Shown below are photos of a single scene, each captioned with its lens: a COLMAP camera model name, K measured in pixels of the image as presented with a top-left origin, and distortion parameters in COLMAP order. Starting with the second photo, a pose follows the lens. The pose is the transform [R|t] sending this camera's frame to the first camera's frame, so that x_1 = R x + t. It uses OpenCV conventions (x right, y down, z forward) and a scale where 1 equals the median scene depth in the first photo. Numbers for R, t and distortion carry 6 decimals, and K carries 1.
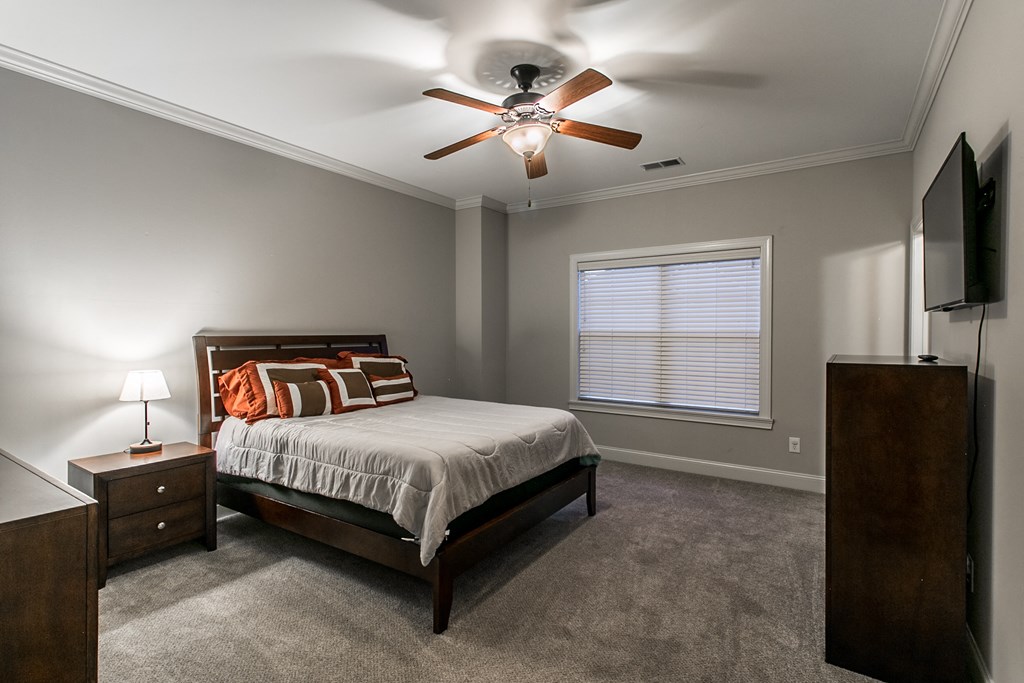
lens RADIAL K [[468.3, 0, 519.0], [0, 468.3, 332.1], [0, 0, 1]] dist [-0.001209, 0.000893]
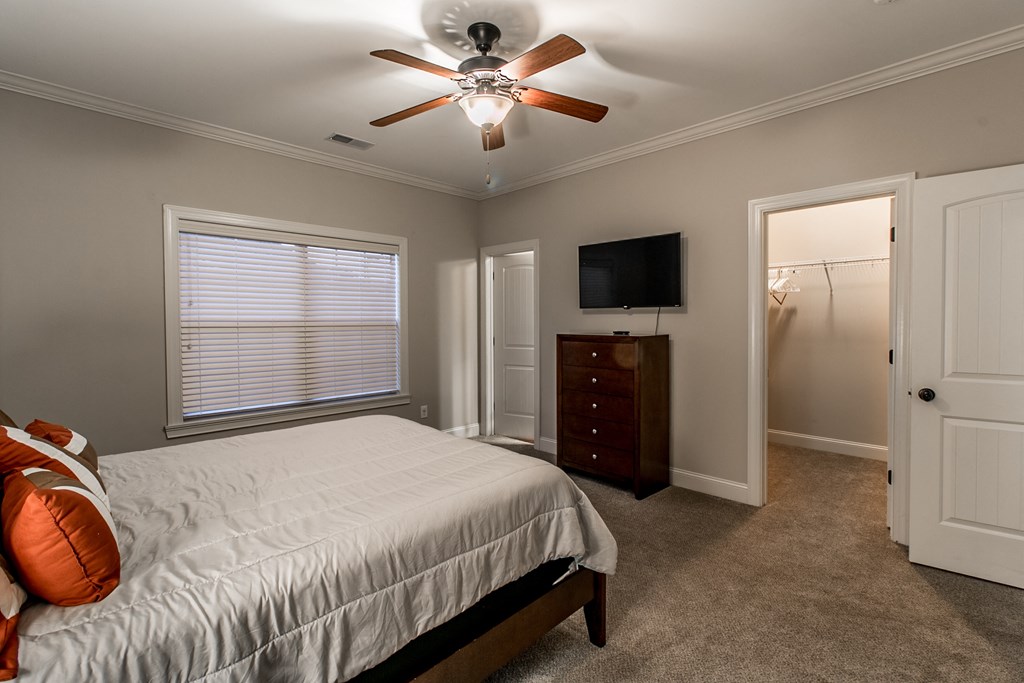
lens RADIAL K [[468.3, 0, 519.0], [0, 468.3, 332.1], [0, 0, 1]] dist [-0.001209, 0.000893]
pose [[0.223315, -0.026789, 0.974378, -0.496558], [0.006073, 0.999641, 0.026091, 0.000486], [-0.974727, 0.000091, 0.223398, 0.433019]]
